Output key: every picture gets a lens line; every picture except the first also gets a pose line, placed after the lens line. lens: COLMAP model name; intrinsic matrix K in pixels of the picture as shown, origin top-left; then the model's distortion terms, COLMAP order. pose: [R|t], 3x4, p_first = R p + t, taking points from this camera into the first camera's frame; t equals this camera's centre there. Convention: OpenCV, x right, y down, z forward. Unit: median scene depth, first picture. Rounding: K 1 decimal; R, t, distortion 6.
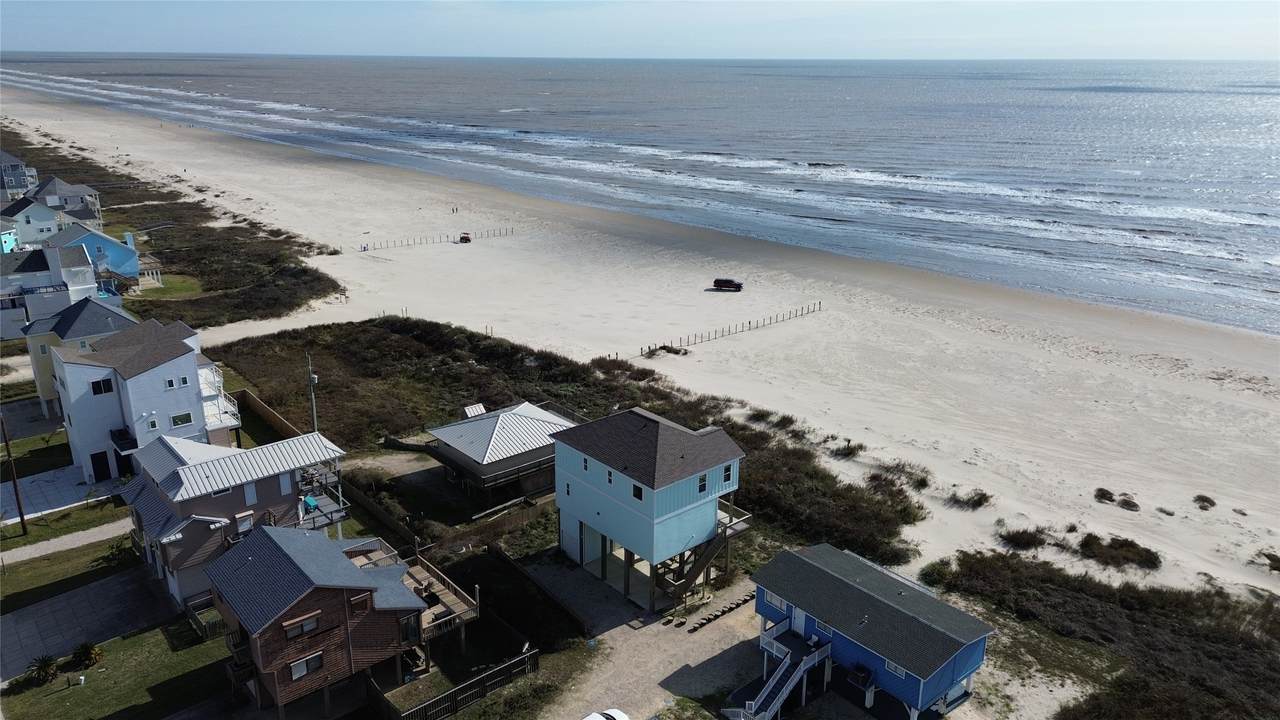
lens RADIAL K [[895.9, 0, 639.7], [0, 895.9, 360.3], [0, 0, 1]] dist [0.045421, -0.023861]
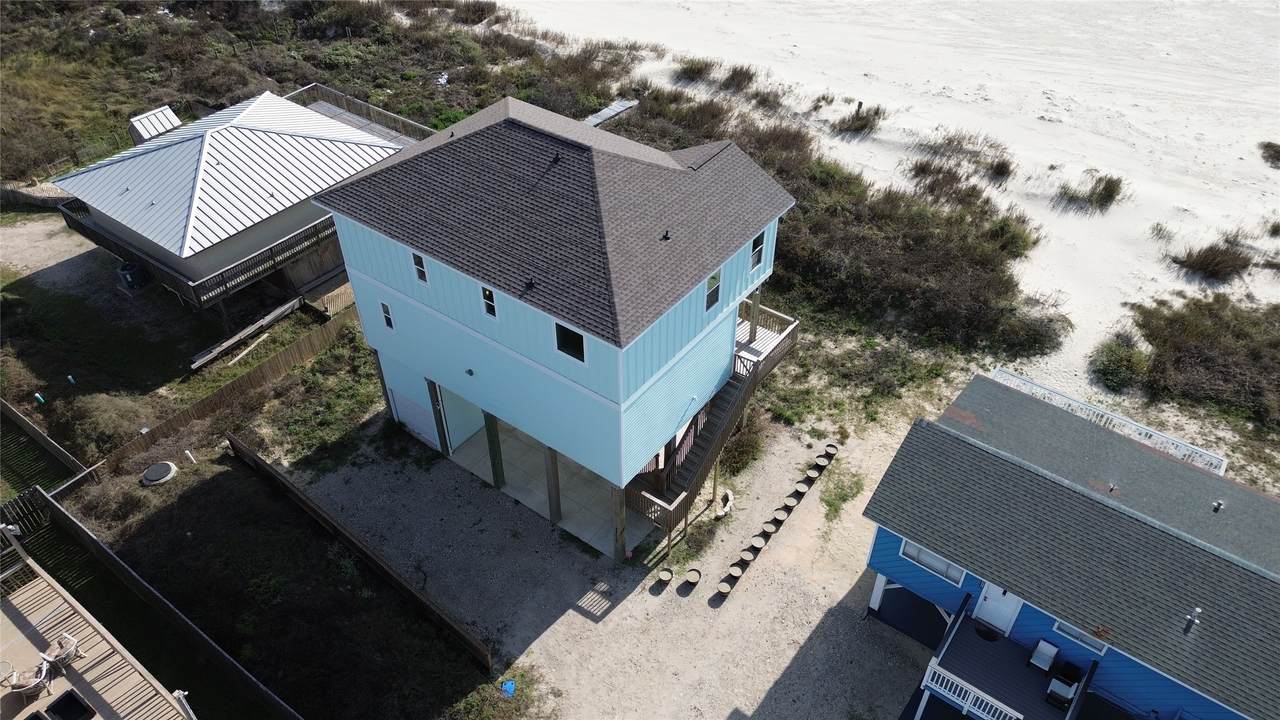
lens RADIAL K [[895.9, 0, 638.4], [0, 895.9, 363.9], [0, 0, 1]] dist [0.045421, -0.023861]
pose [[0.976039, -0.150474, 0.157182, -0.027827], [0.077315, 0.915039, 0.395887, 0.001383], [-0.203399, -0.374249, 0.904747, 0.487645]]
